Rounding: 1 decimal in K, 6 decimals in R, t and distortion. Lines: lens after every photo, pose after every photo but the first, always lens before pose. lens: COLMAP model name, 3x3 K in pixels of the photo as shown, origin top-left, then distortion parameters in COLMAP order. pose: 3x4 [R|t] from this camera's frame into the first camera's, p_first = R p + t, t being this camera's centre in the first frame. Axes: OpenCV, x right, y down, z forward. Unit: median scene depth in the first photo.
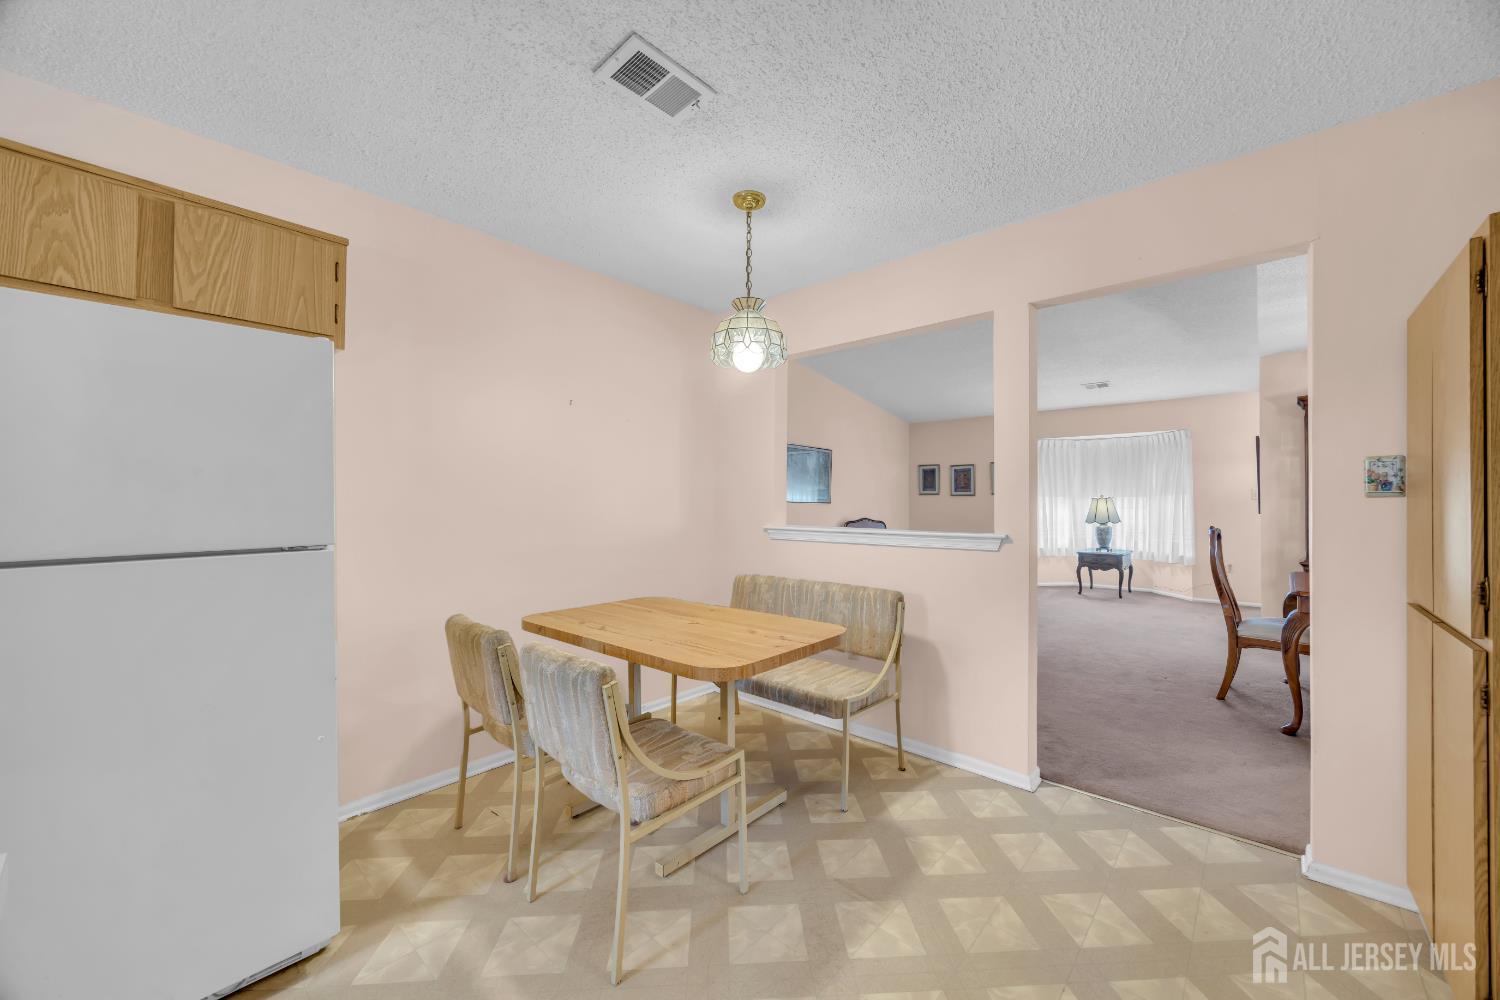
lens RADIAL K [[578.7, 0, 756.4], [0, 578.7, 499.4], [0, 0, 1]] dist [0.000501, 0.000013]
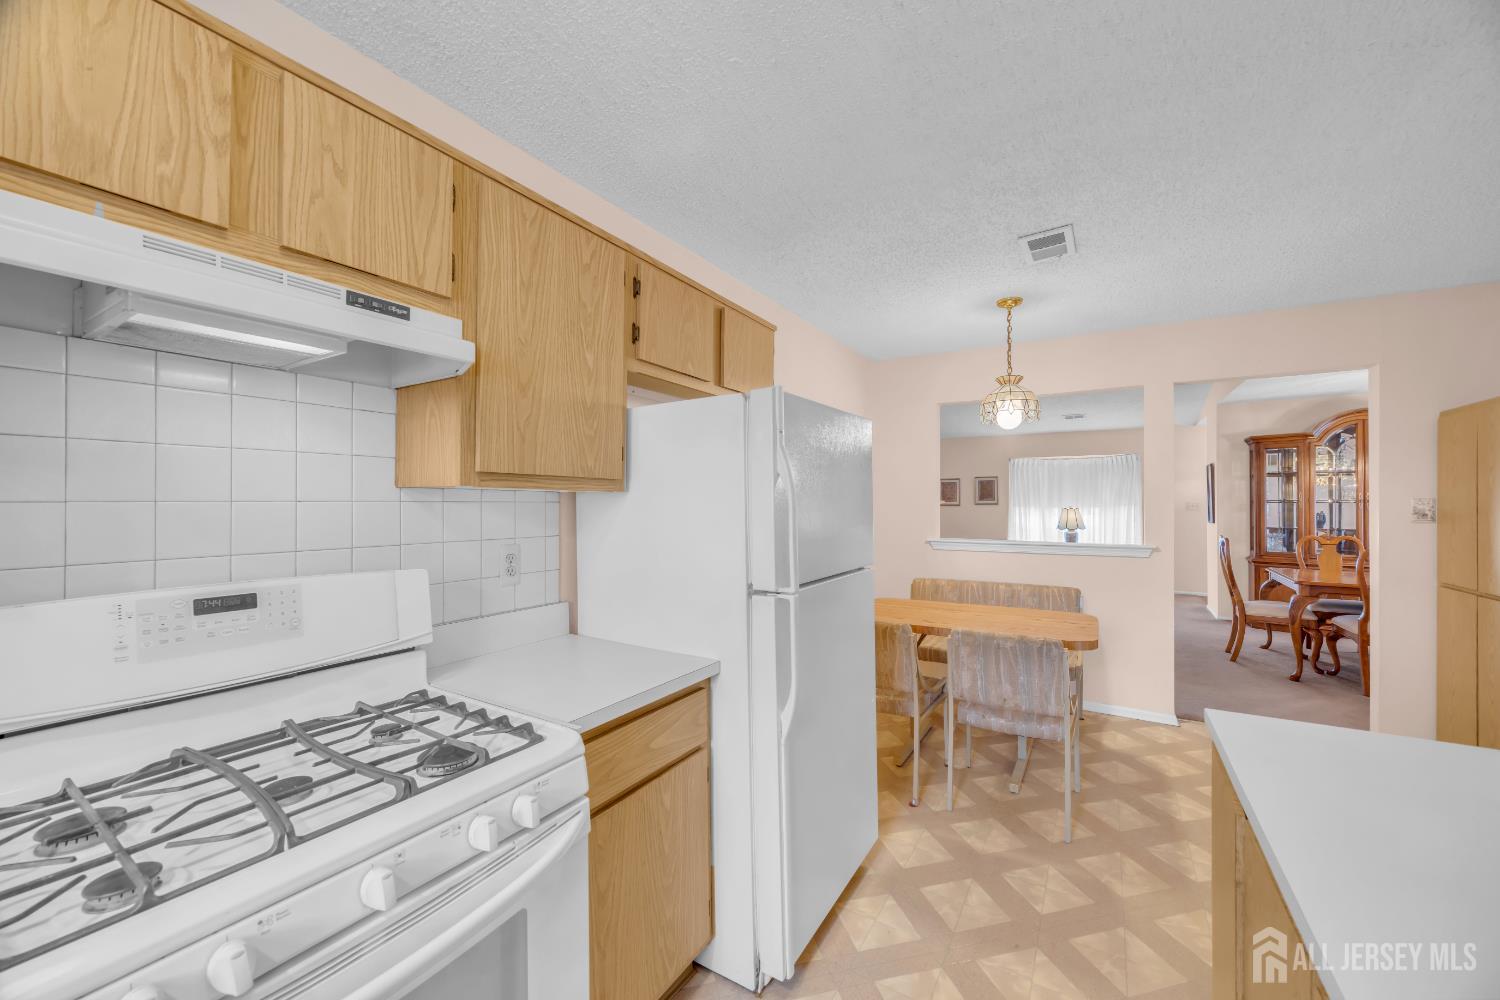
lens RADIAL K [[578.7, 0, 756.4], [0, 578.7, 499.4], [0, 0, 1]] dist [0.000501, 0.000013]
pose [[0.984023, -0.000437, 0.178042, -0.268058], [0.001440, 0.999984, -0.005503, -0.015804], [-0.178036, 0.005671, 0.984008, -0.074154]]
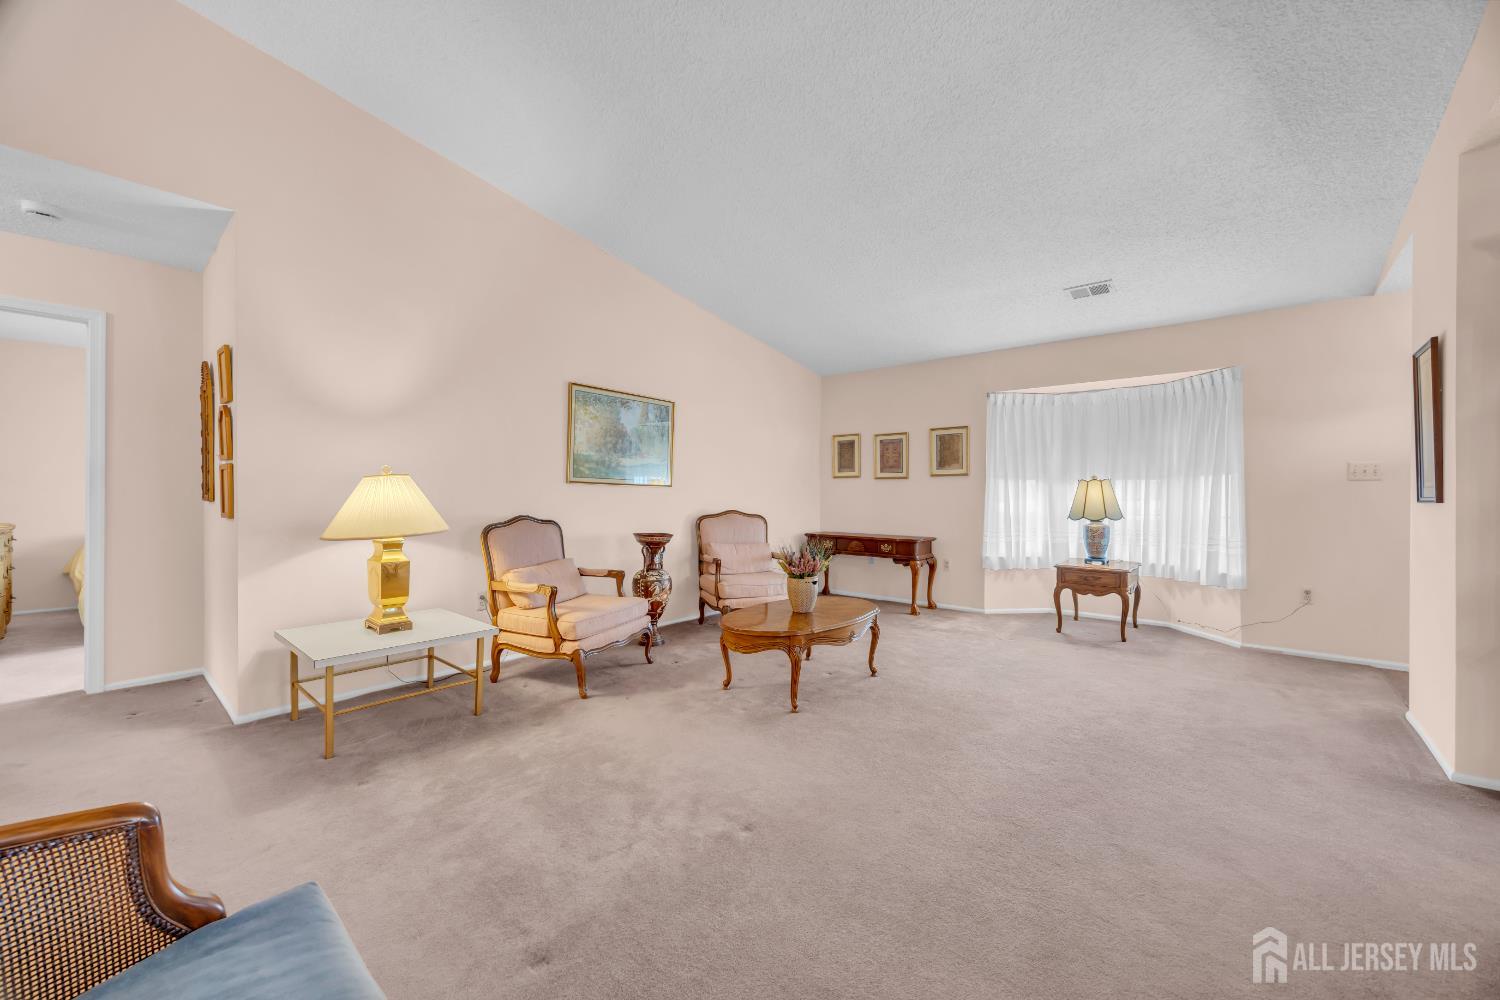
lens RADIAL K [[573.2, 0, 753.1], [0, 573.2, 495.4], [0, 0, 1]] dist [0.008042, -0.000075]
pose [[0.999838, 0.007474, 0.016374, 0.214352], [-0.007513, 0.999969, 0.002349, 0.015805], [-0.016356, -0.002471, 0.999863, 0.378761]]
